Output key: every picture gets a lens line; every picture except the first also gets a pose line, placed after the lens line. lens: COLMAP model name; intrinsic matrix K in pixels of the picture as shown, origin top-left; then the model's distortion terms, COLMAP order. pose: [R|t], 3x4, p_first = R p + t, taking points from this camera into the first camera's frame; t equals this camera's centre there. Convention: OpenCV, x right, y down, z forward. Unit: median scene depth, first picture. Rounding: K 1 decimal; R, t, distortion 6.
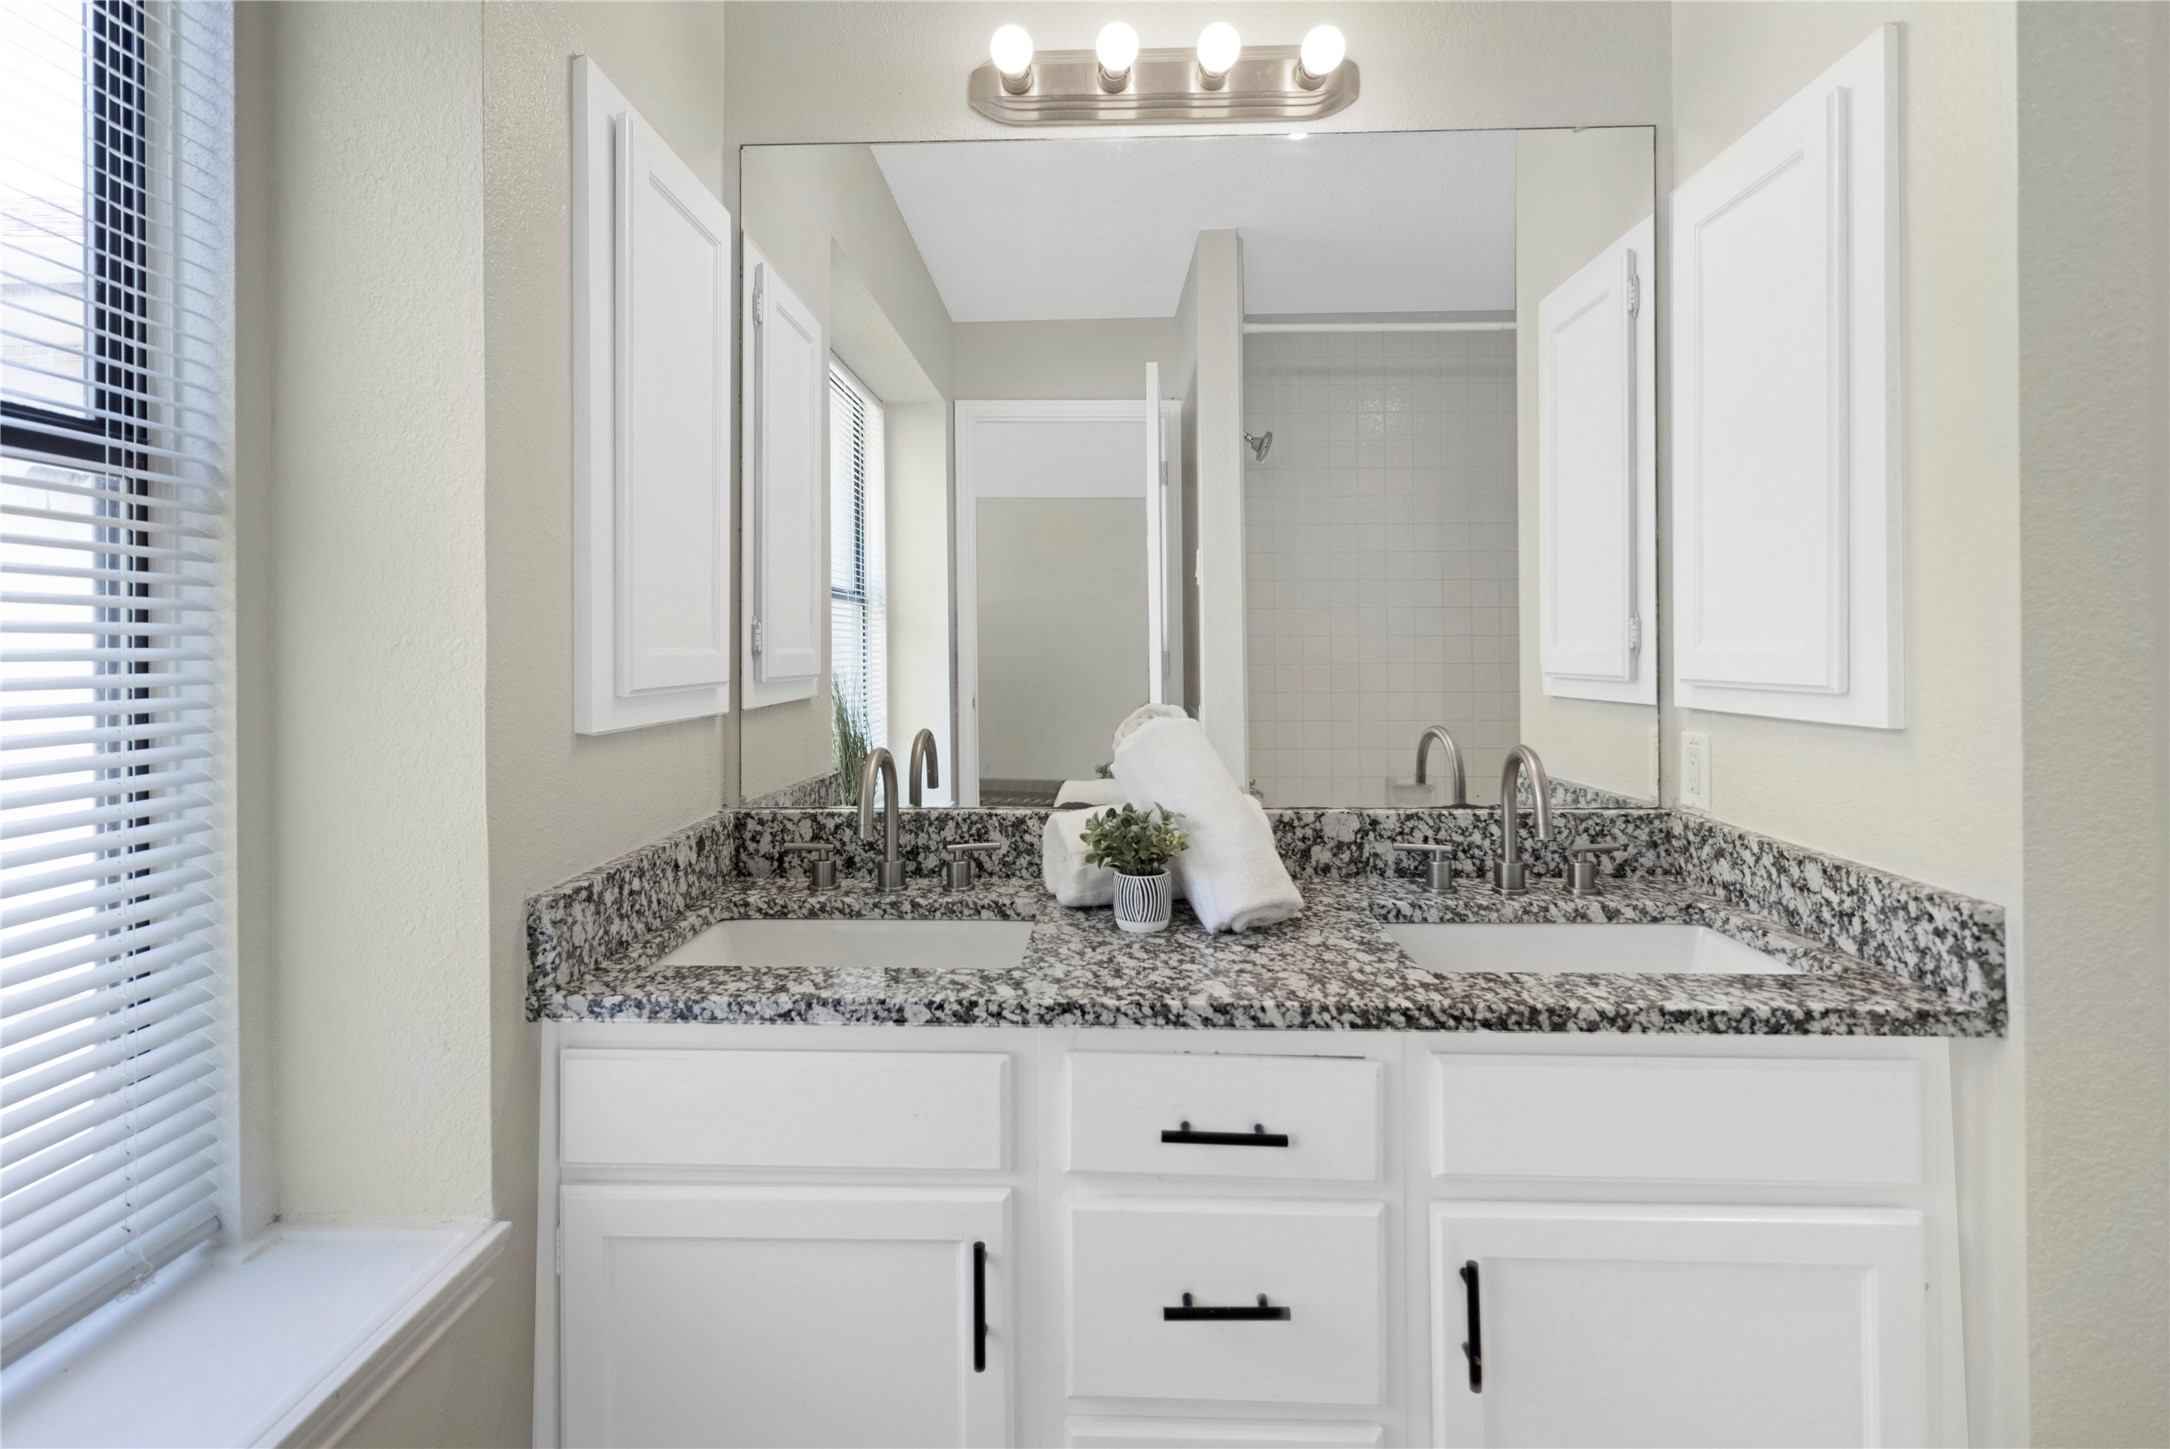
lens RADIAL K [[1023.5, 0, 1079.5], [0, 1023.5, 646.6], [0, 0, 1]] dist [-0.000333, -0.000408]
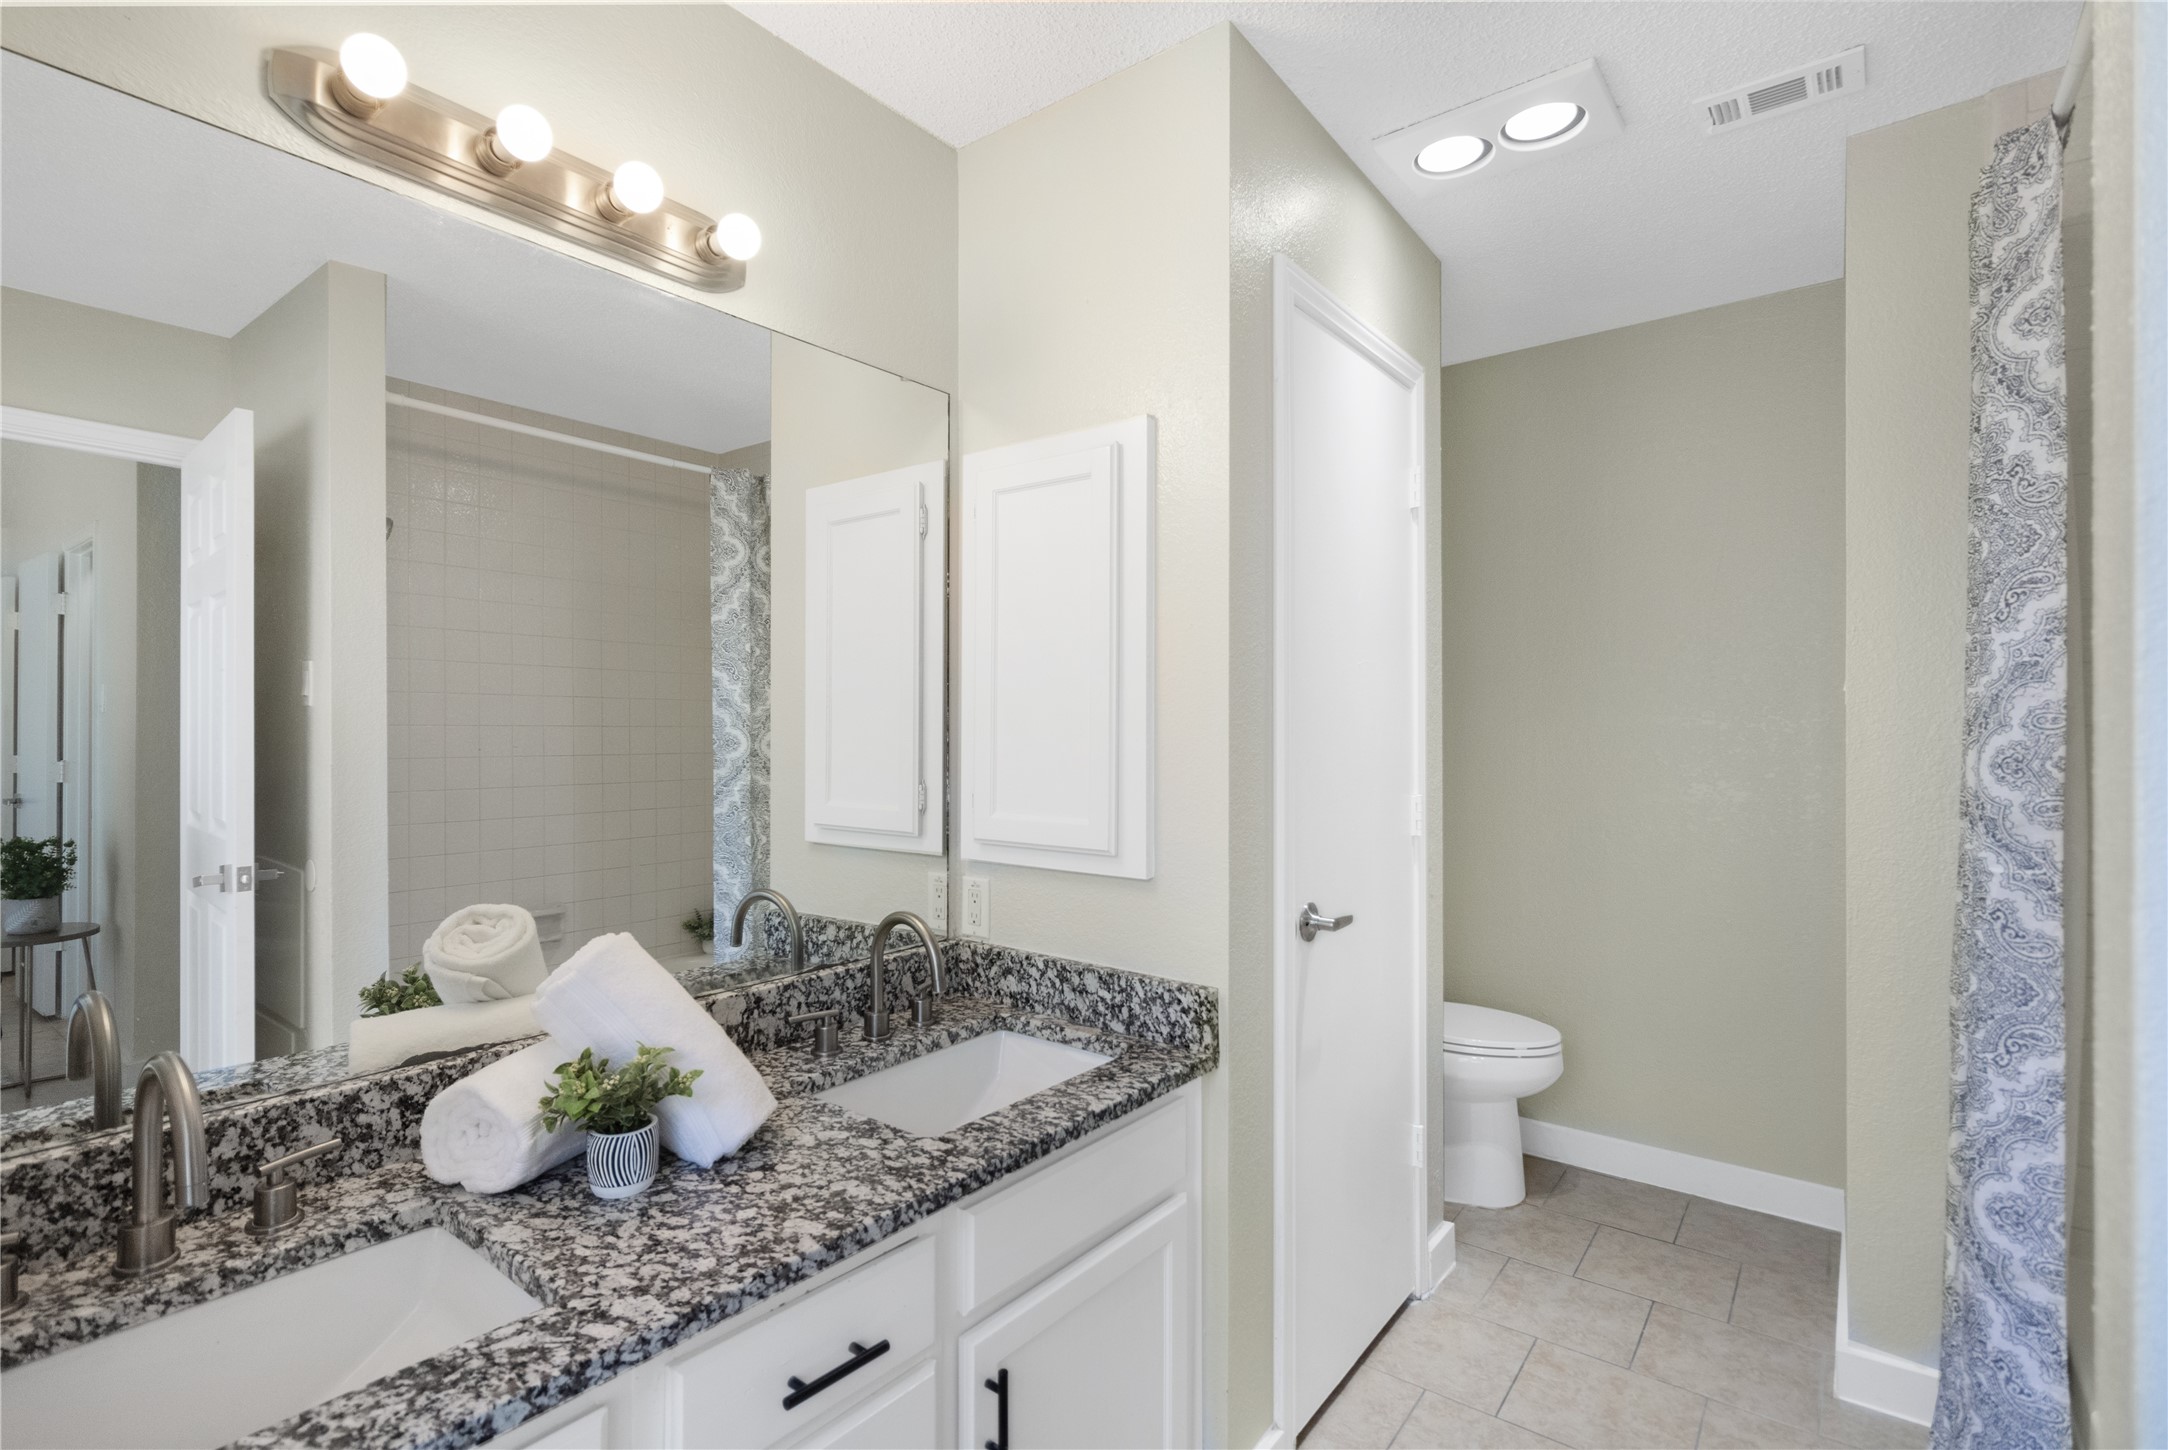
lens RADIAL K [[1012.5, 0, 1084.0], [0, 1012.5, 725.0], [0, 0, 1]] dist [-0.000067, -0.001063]
pose [[0.583237, 0.007783, 0.812265, -0.463443], [-0.008443, 0.999958, -0.003519, -0.136669], [-0.812258, -0.004806, 0.583278, 0.193224]]
